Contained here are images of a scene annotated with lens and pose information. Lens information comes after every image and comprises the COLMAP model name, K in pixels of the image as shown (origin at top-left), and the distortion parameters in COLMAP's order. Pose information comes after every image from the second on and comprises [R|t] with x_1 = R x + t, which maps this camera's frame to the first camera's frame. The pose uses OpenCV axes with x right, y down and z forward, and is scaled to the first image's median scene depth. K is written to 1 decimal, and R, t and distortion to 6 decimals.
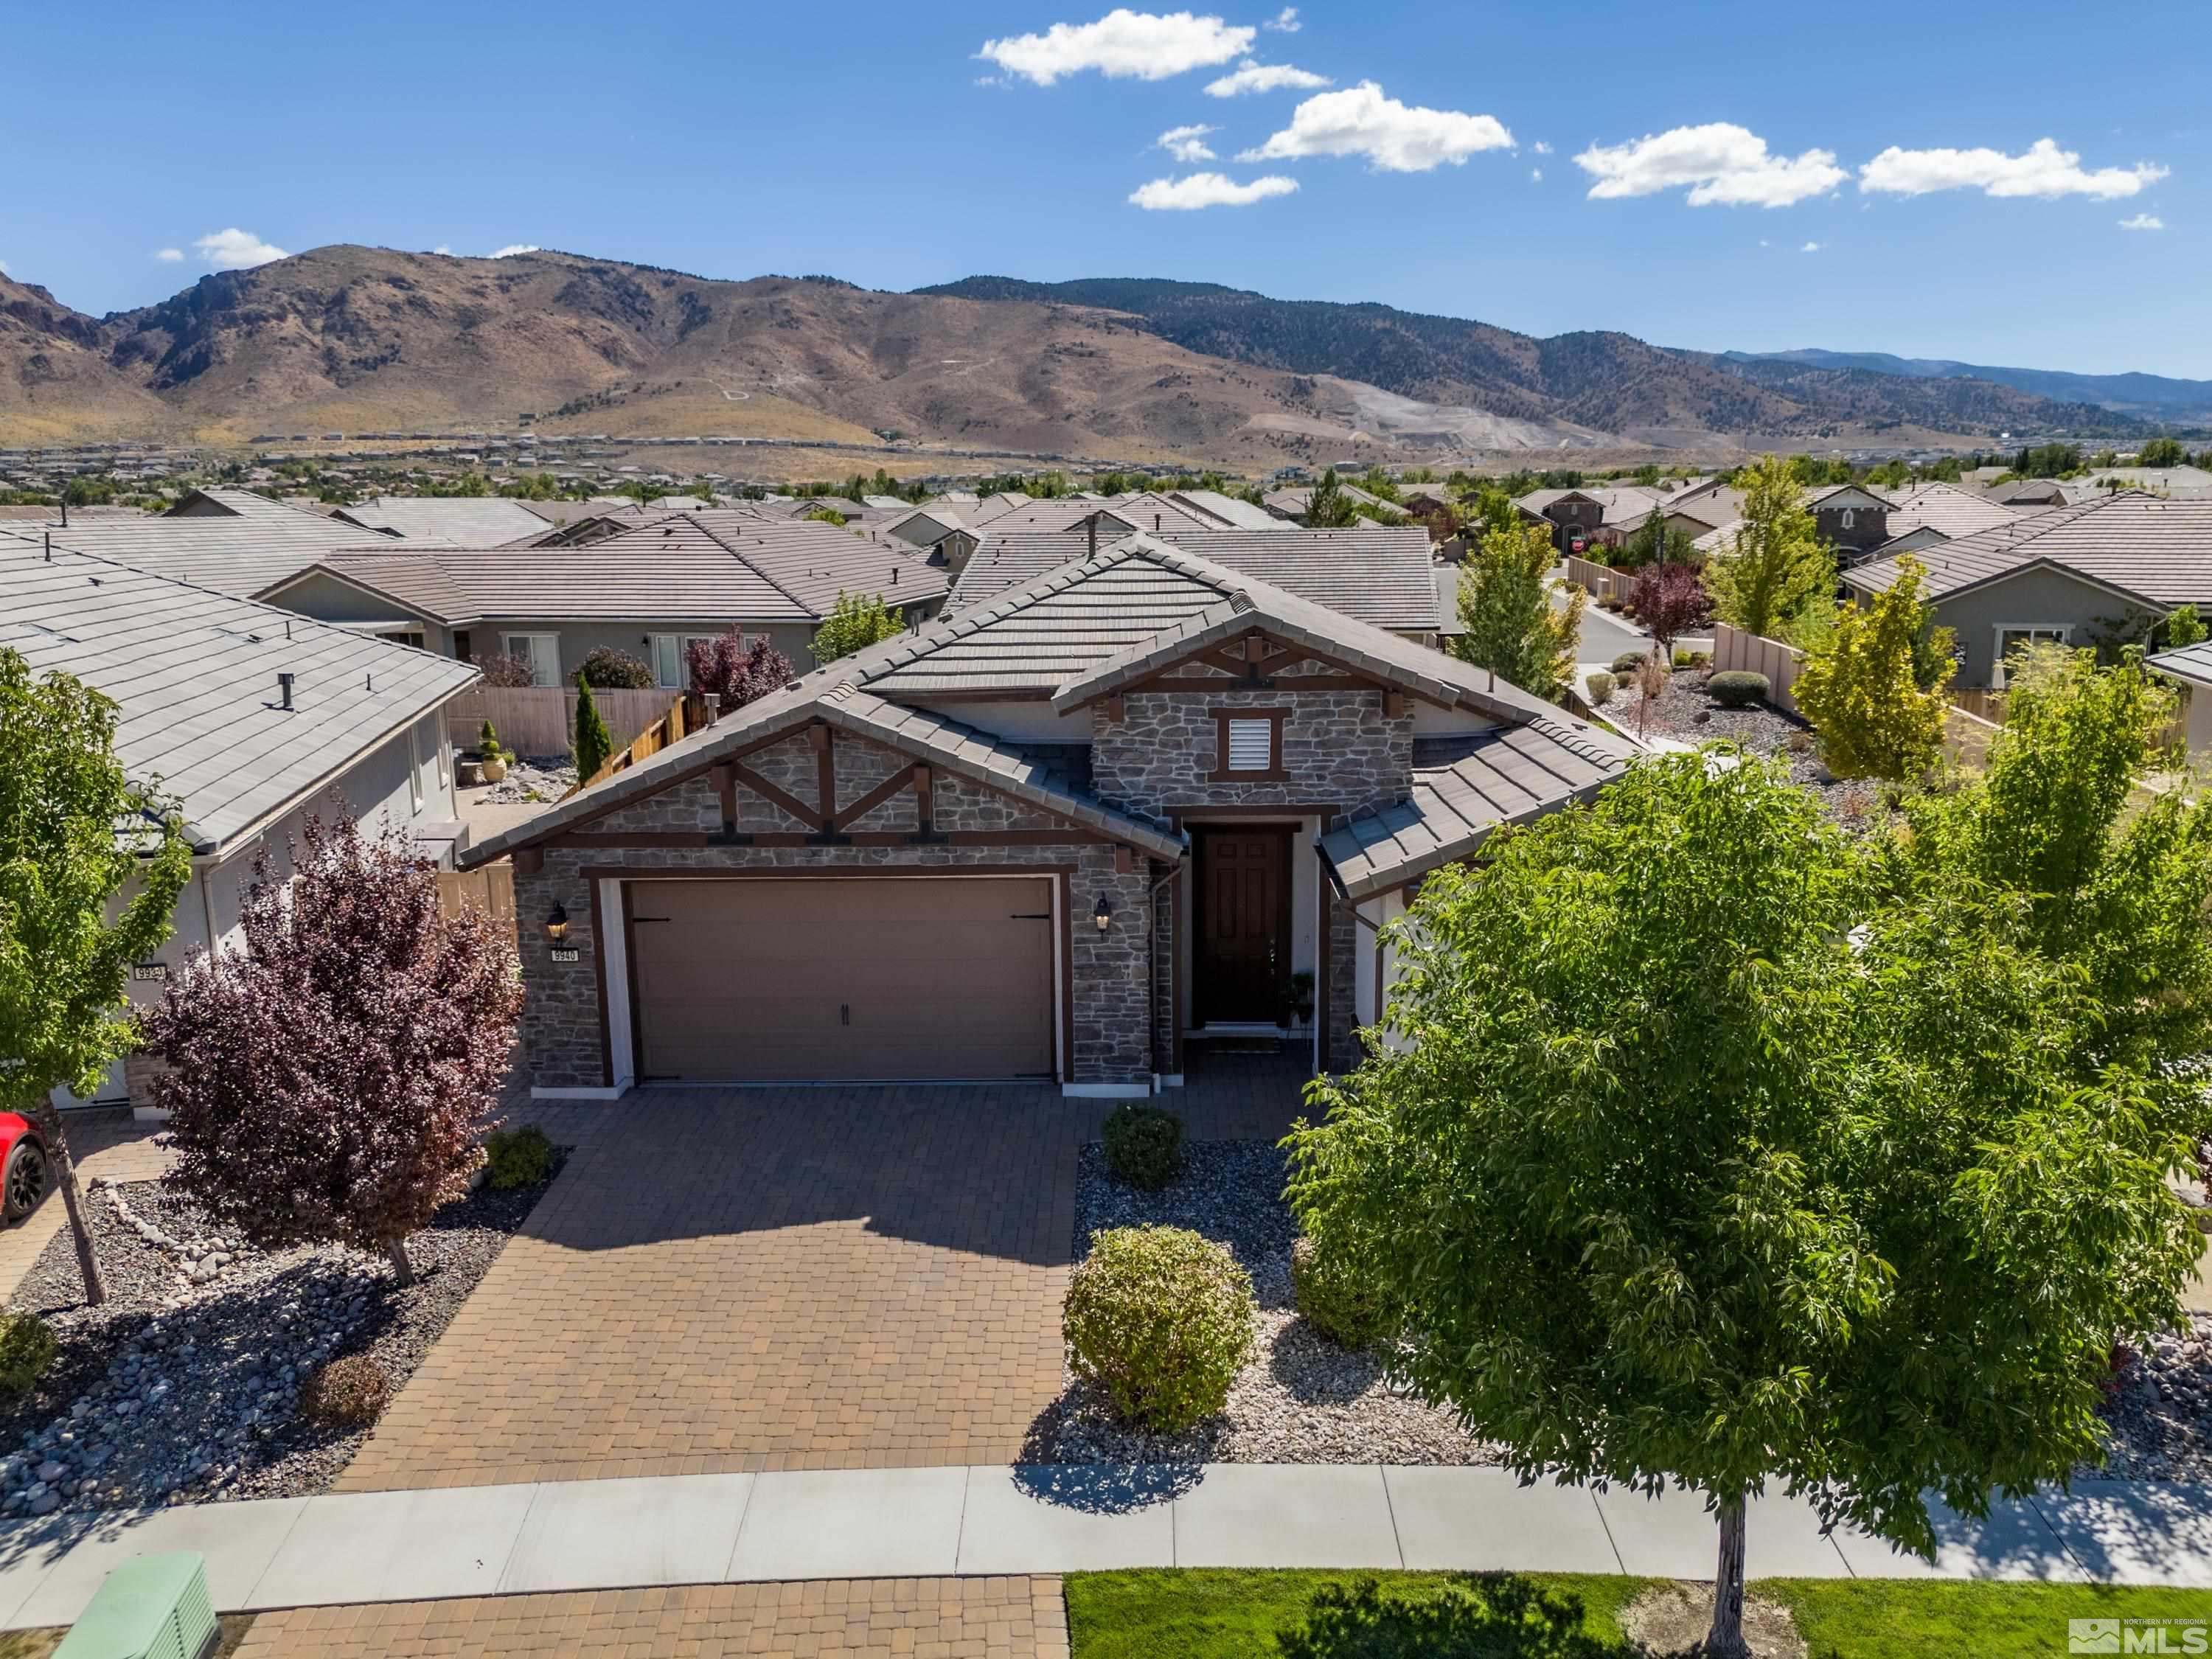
lens RADIAL K [[1550.2, 0, 1107.3], [0, 1550.2, 825.8], [0, 0, 1]] dist [0.070532, -0.072372]
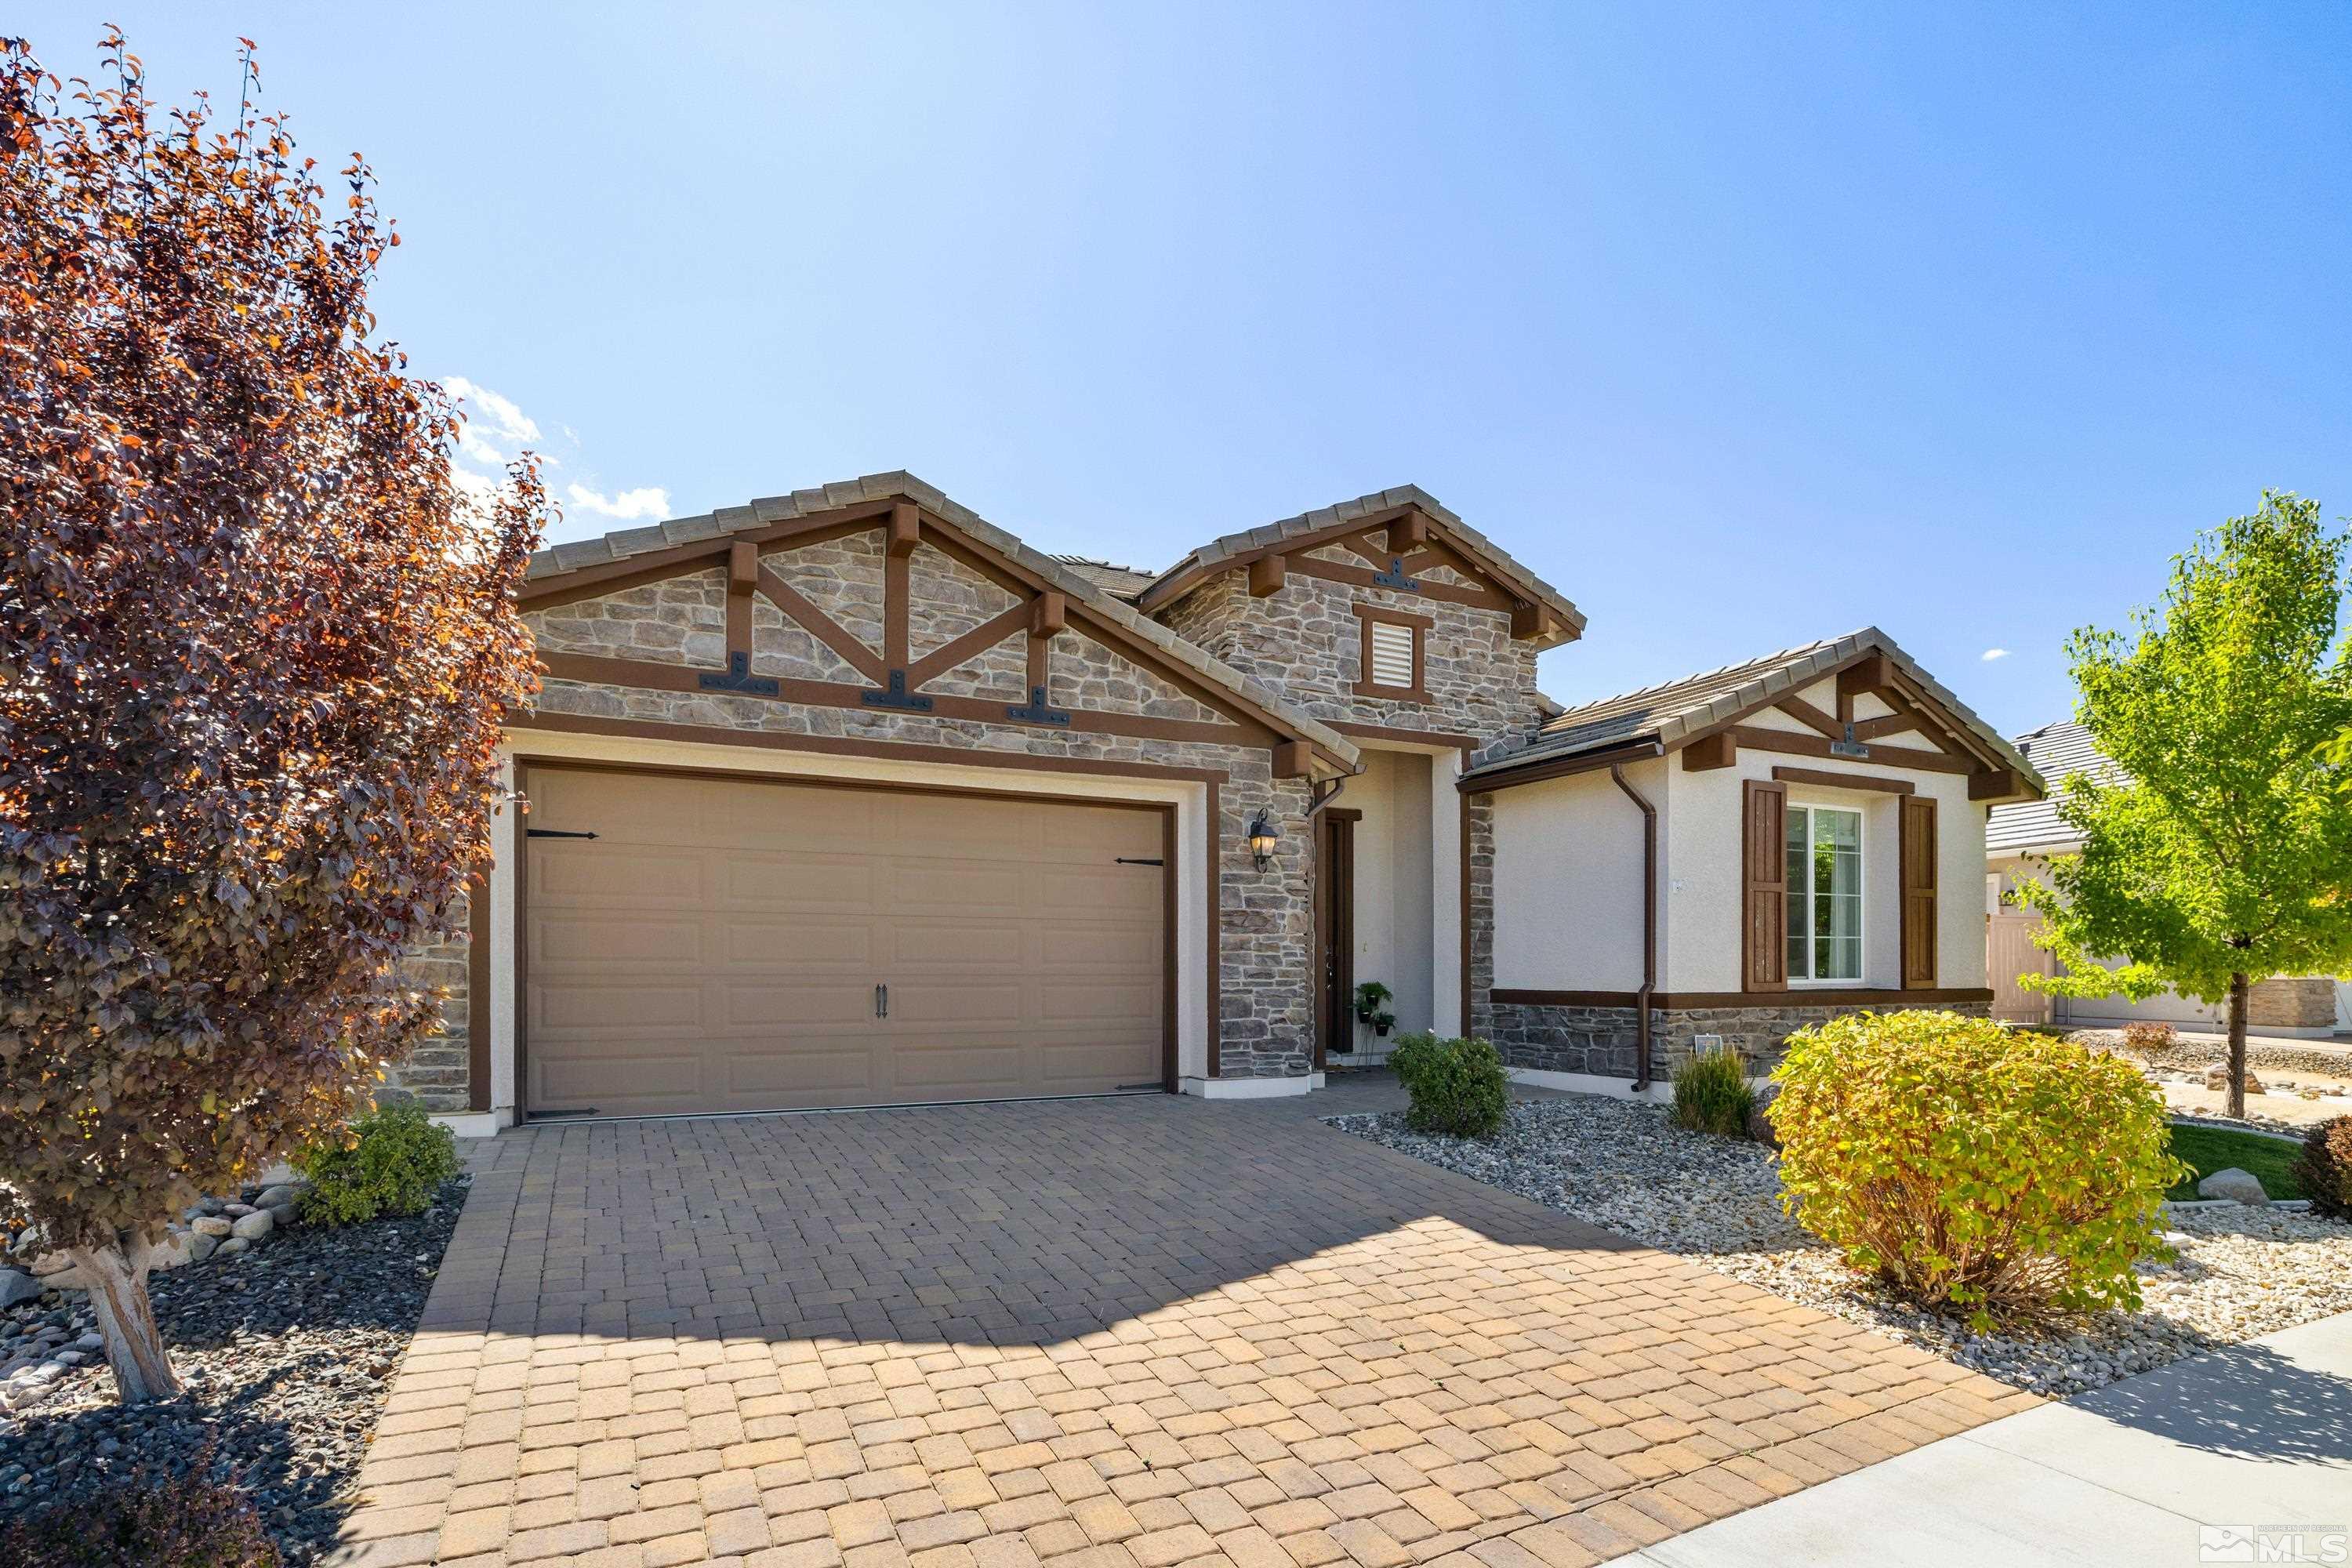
lens RADIAL K [[1168.7, 0, 1178.2], [0, 1168.7, 974.3], [0, 0, 1]] dist [-0.005052, -0.000106]
pose [[0.886922, 0.009687, 0.461818, -0.299877], [0.082315, 0.980463, -0.178652, 0.219483], [-0.454526, 0.196465, 0.868797, 0.538603]]
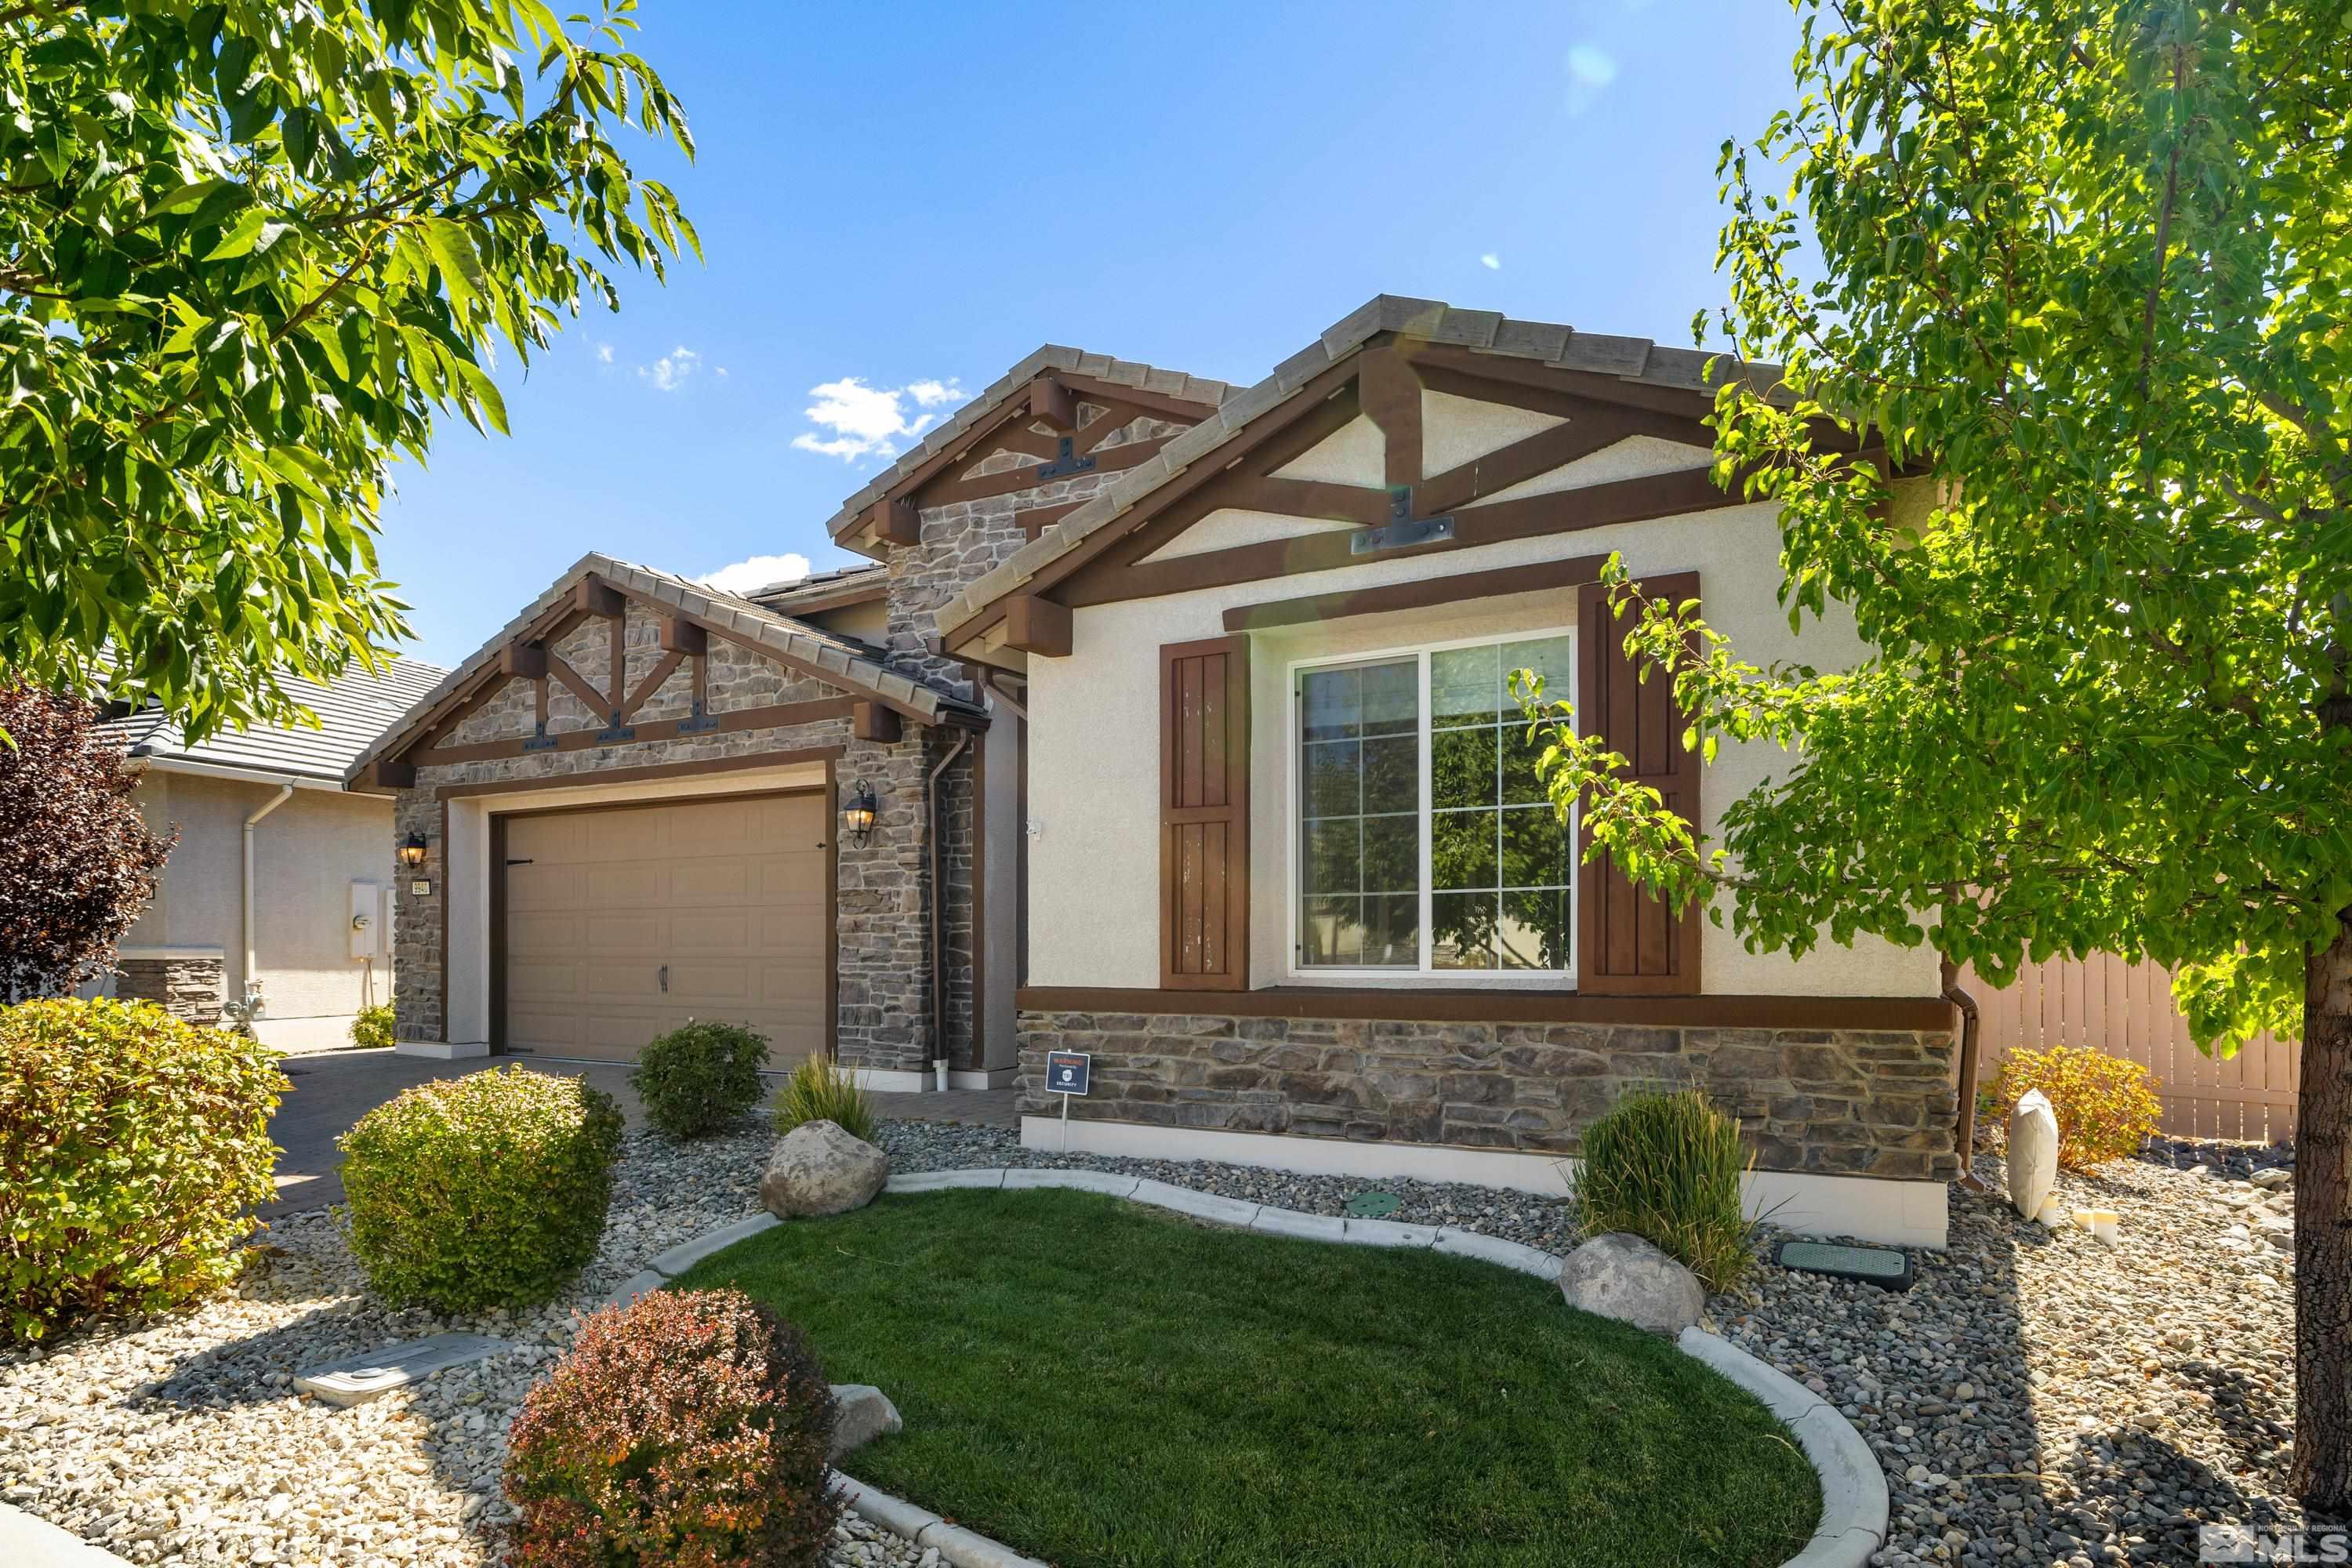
lens RADIAL K [[1311.5, 0, 1194.7], [0, 1311.5, 945.6], [0, 0, 1]] dist [0.000248, 0.000003]
pose [[0.880119, 0.007723, -0.474691, 0.411437], [-0.102342, 0.979446, -0.173817, 0.204034], [0.463592, 0.201560, 0.862819, 0.569702]]
